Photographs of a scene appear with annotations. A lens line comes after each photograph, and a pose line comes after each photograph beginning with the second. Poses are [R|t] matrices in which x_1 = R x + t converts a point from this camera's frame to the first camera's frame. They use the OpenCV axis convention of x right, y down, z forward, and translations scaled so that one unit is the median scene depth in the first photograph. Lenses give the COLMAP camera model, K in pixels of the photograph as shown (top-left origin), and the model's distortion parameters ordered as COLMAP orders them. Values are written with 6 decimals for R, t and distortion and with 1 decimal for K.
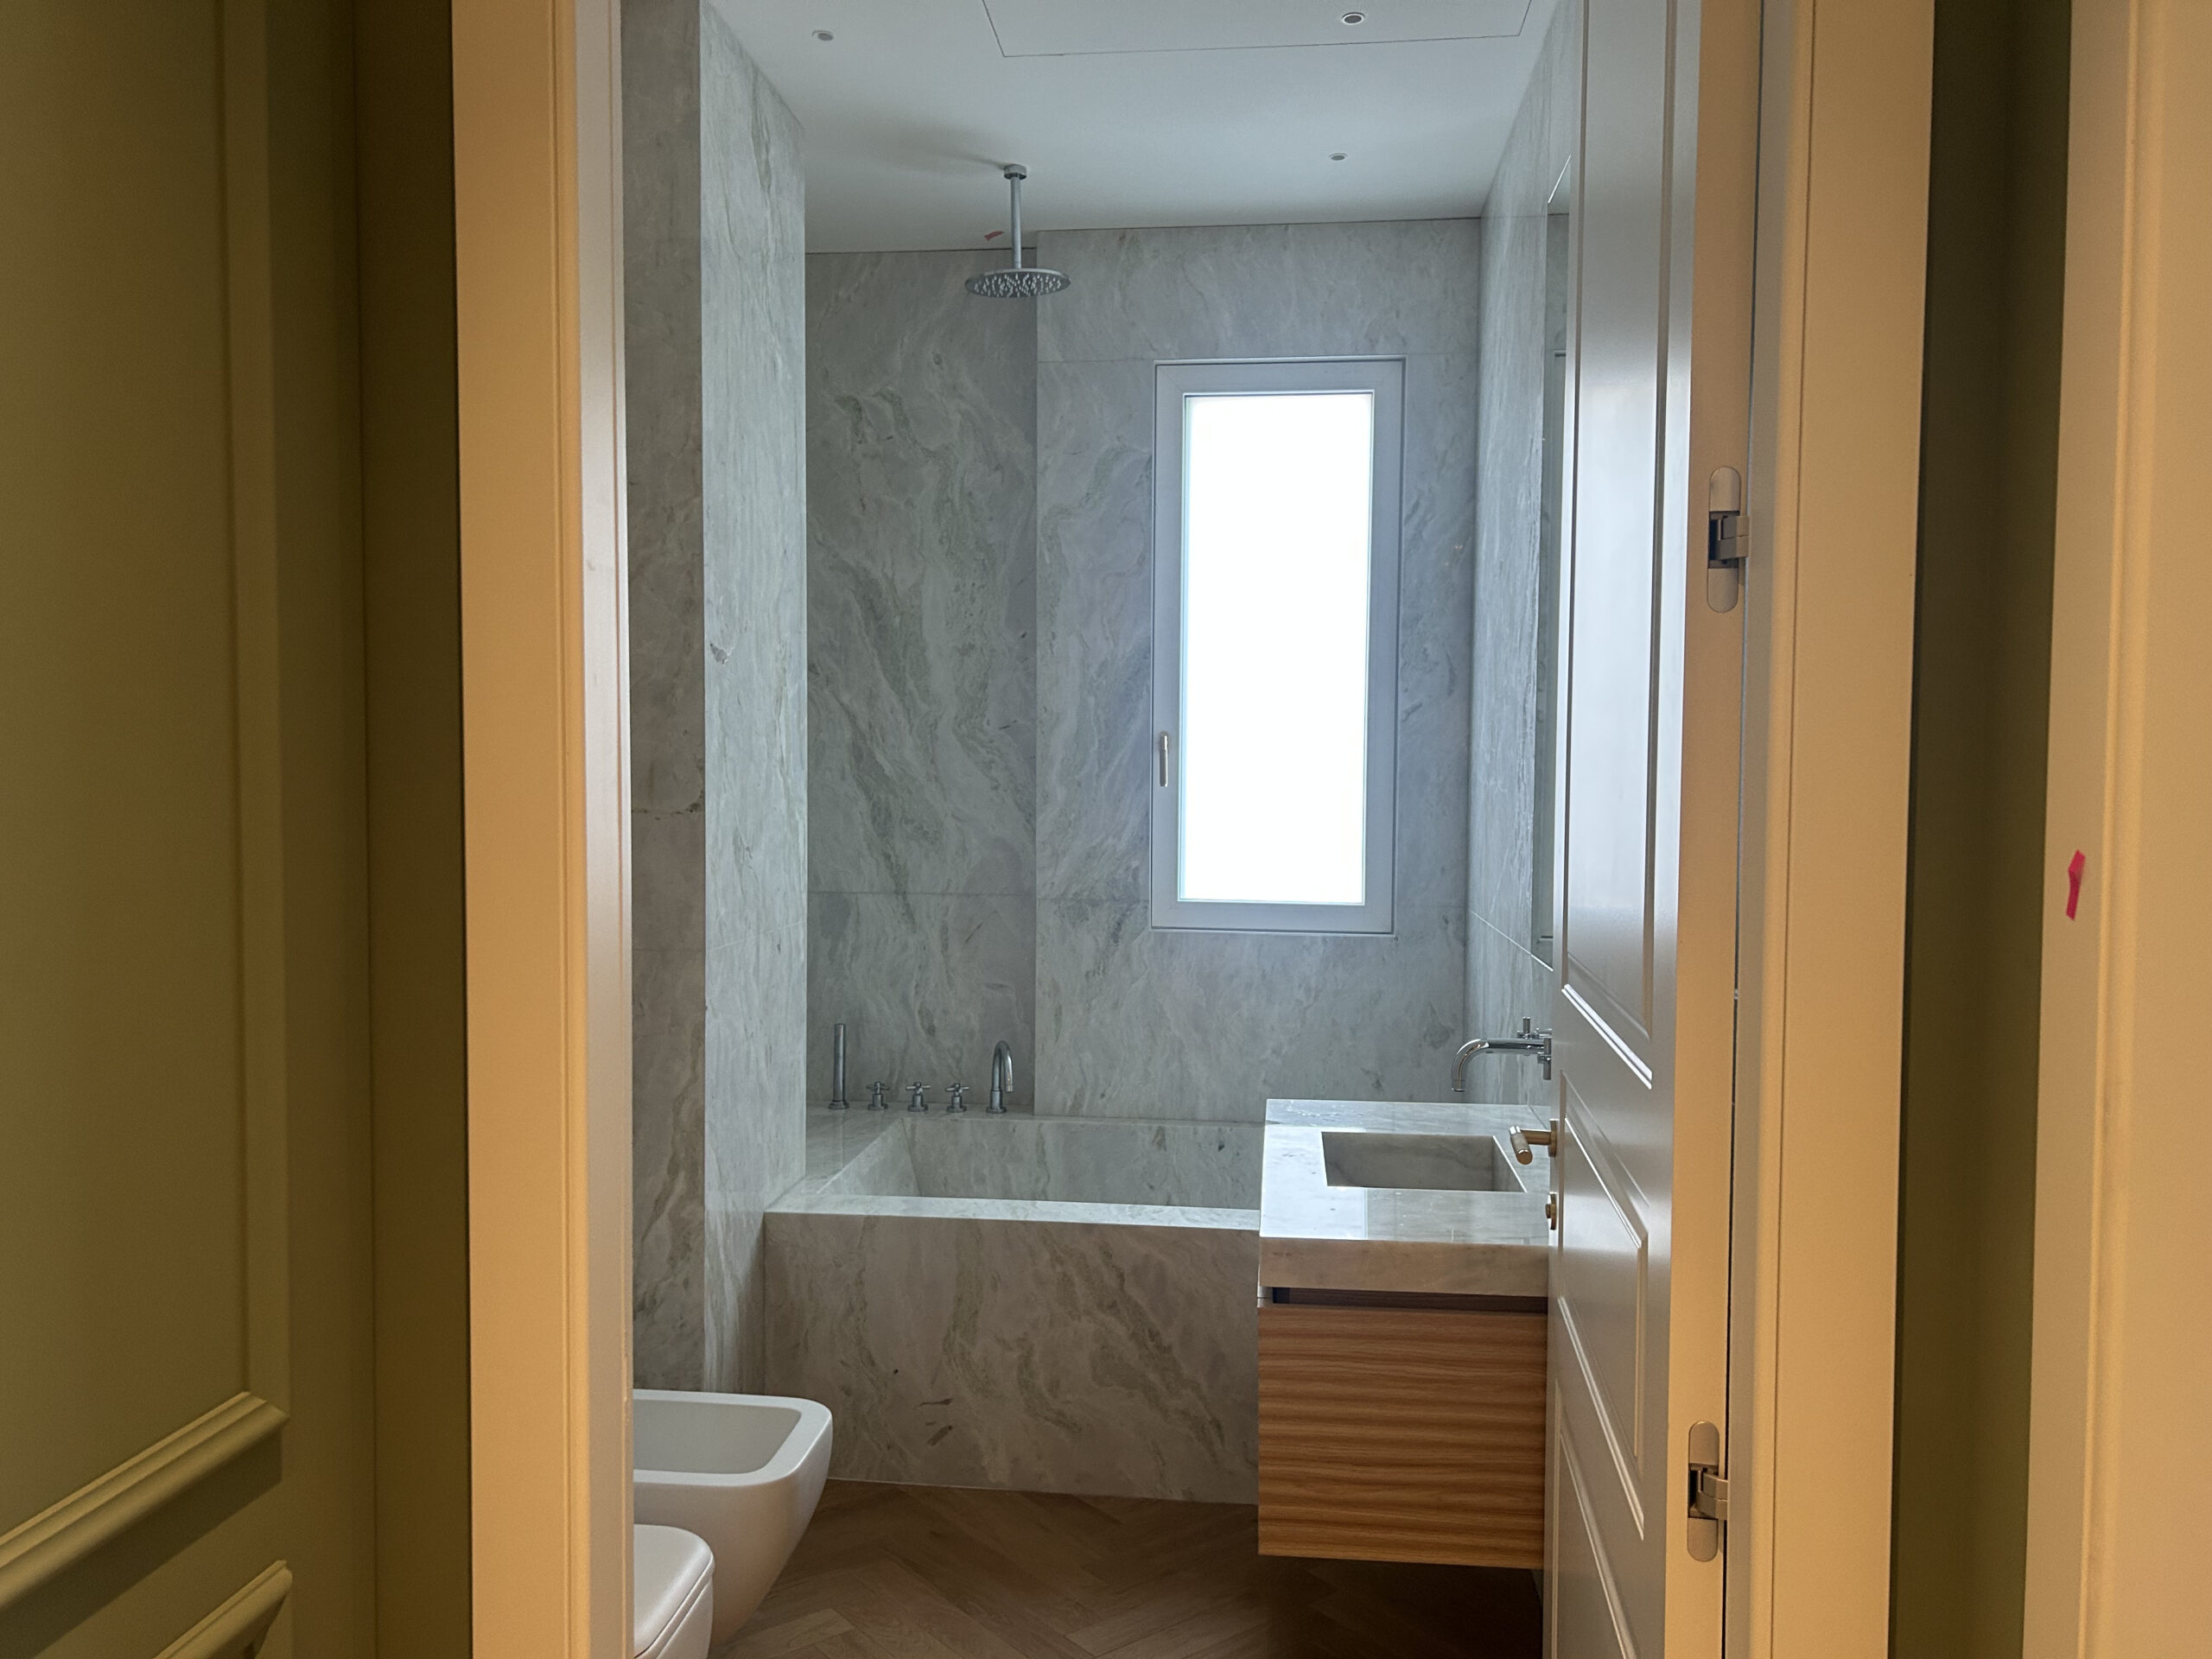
lens RADIAL K [[1670.8, 0, 1106.4], [0, 1670.8, 838.9], [0, 0, 1]] dist [0.038266, -0.044866]
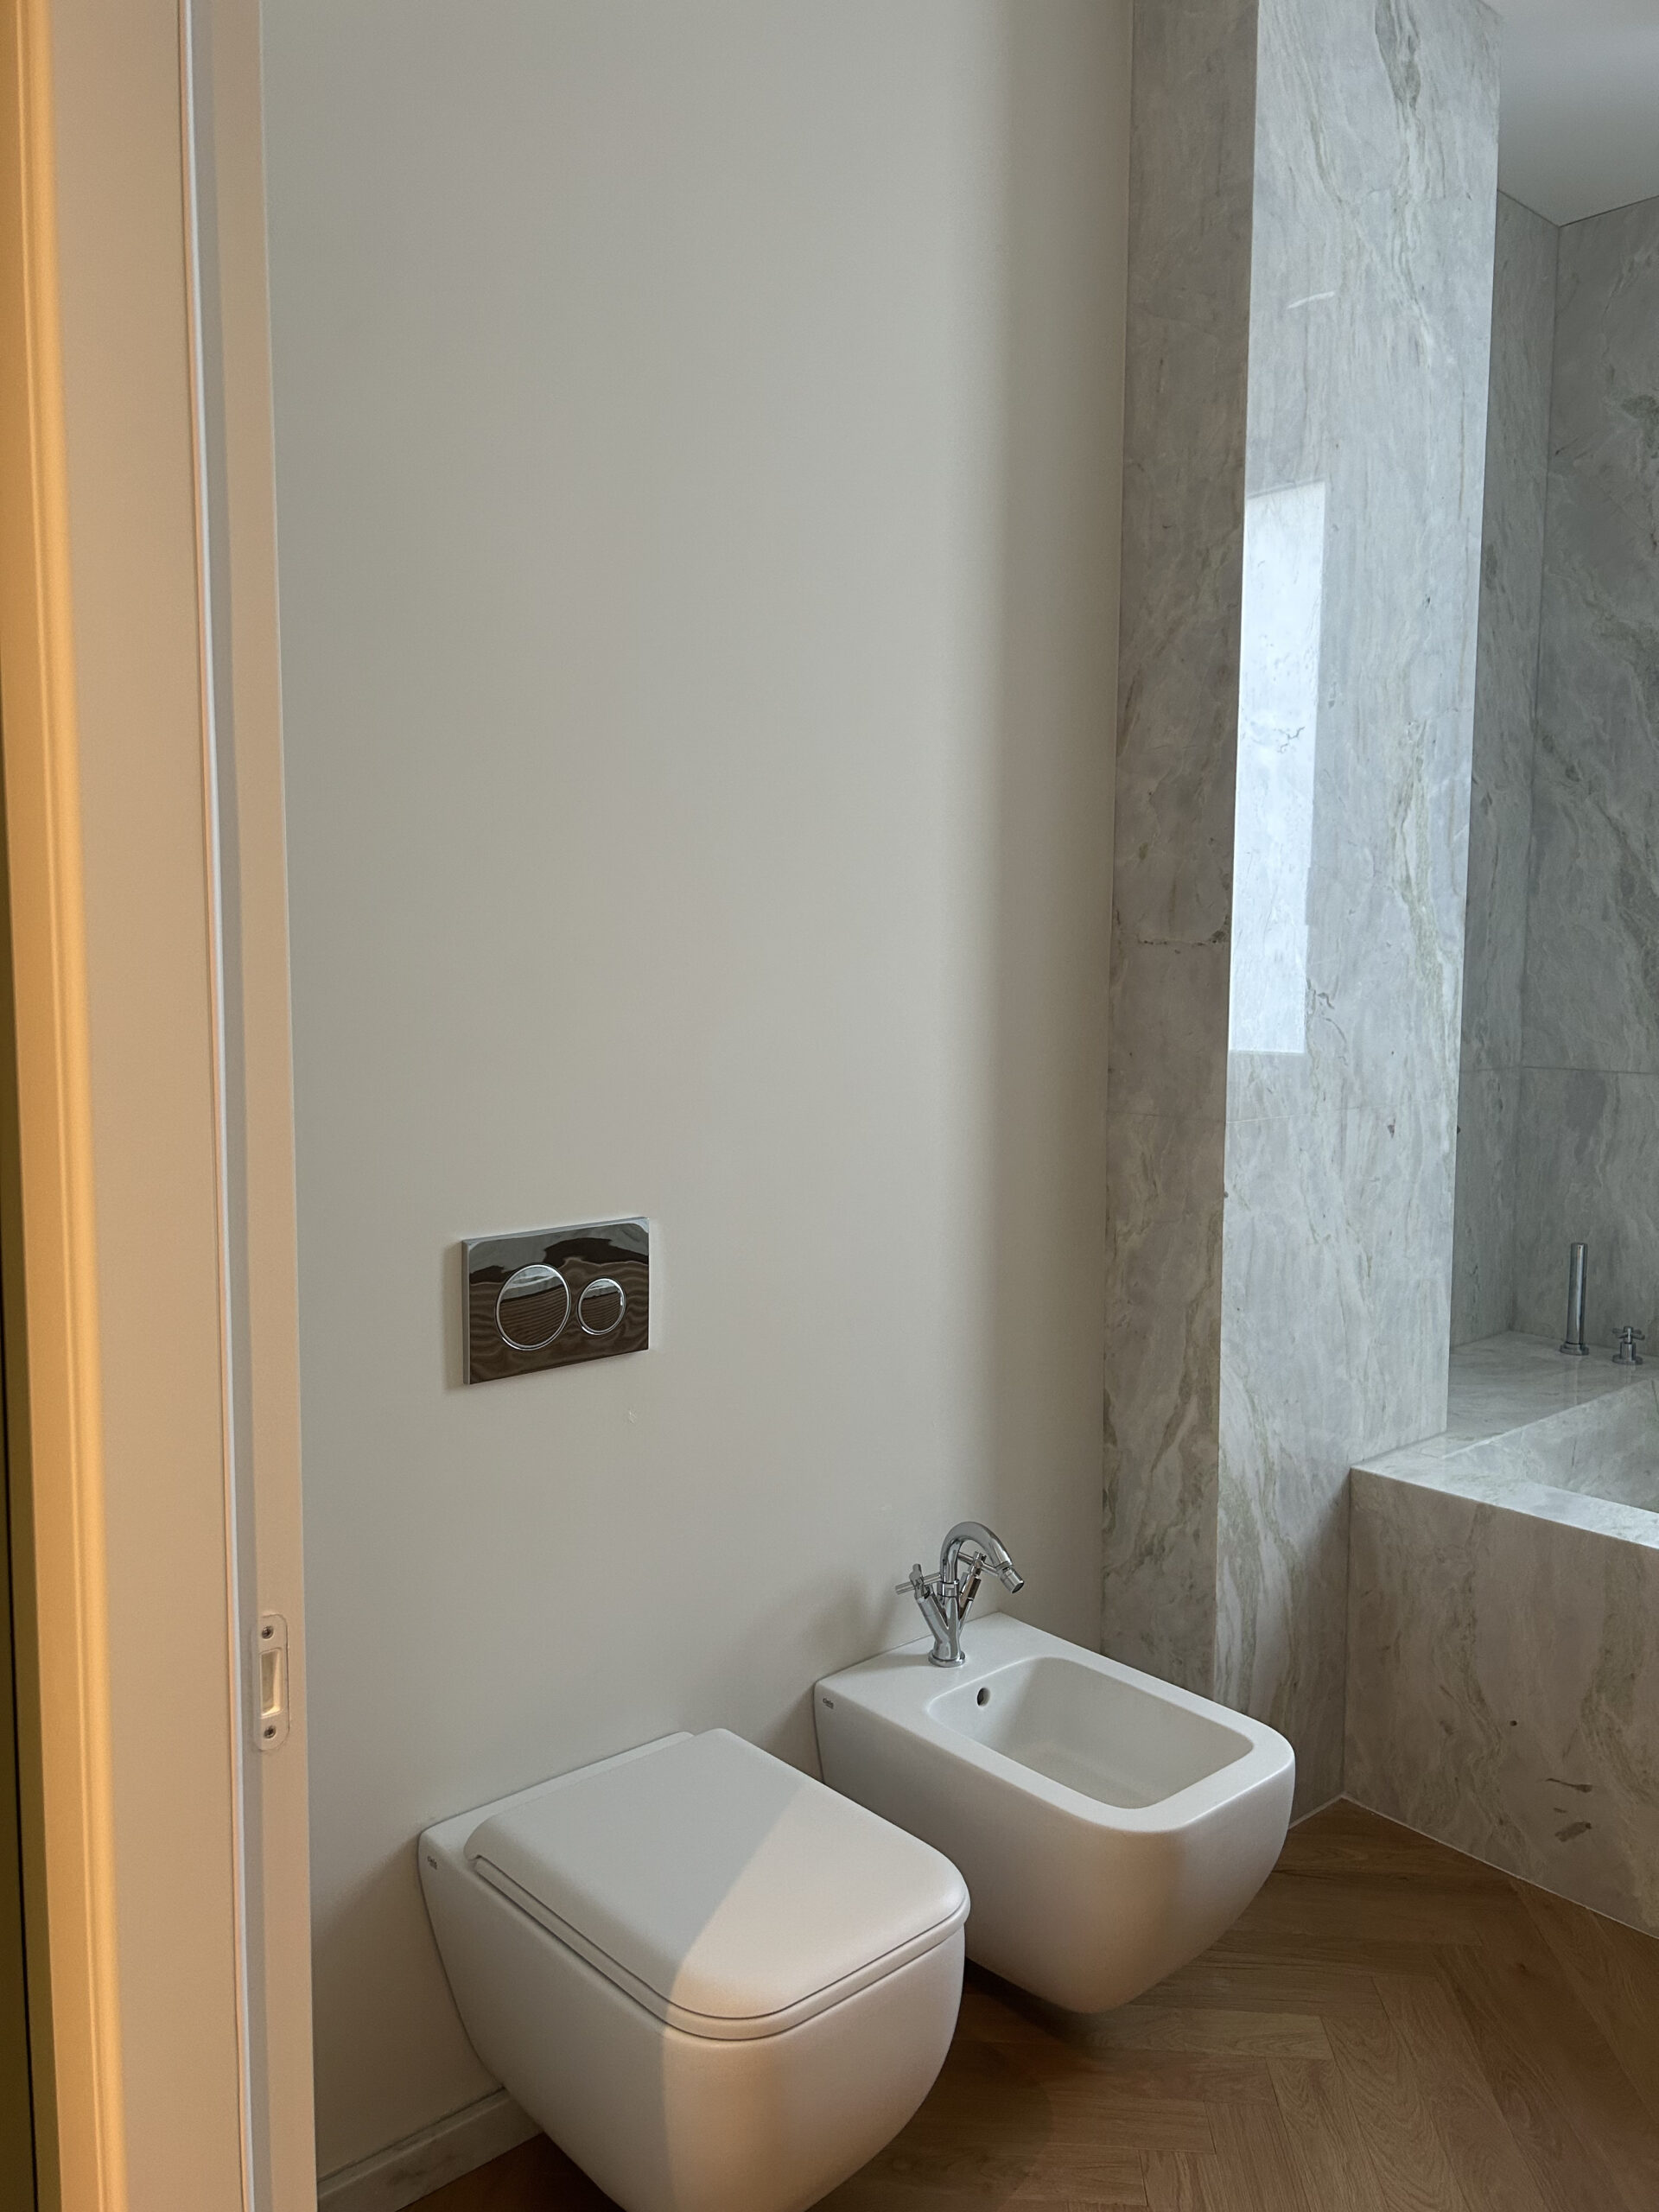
lens RADIAL K [[1670.8, 0, 825.5], [0, 1670.8, 1095.5], [0, 0, 1]] dist [0.038266, -0.044866]
pose [[0.727505, 0.055881, -0.683823, 0.140268], [-0.027227, 0.998244, 0.052608, 0.016918], [0.685562, -0.019654, 0.727749, 0.273590]]
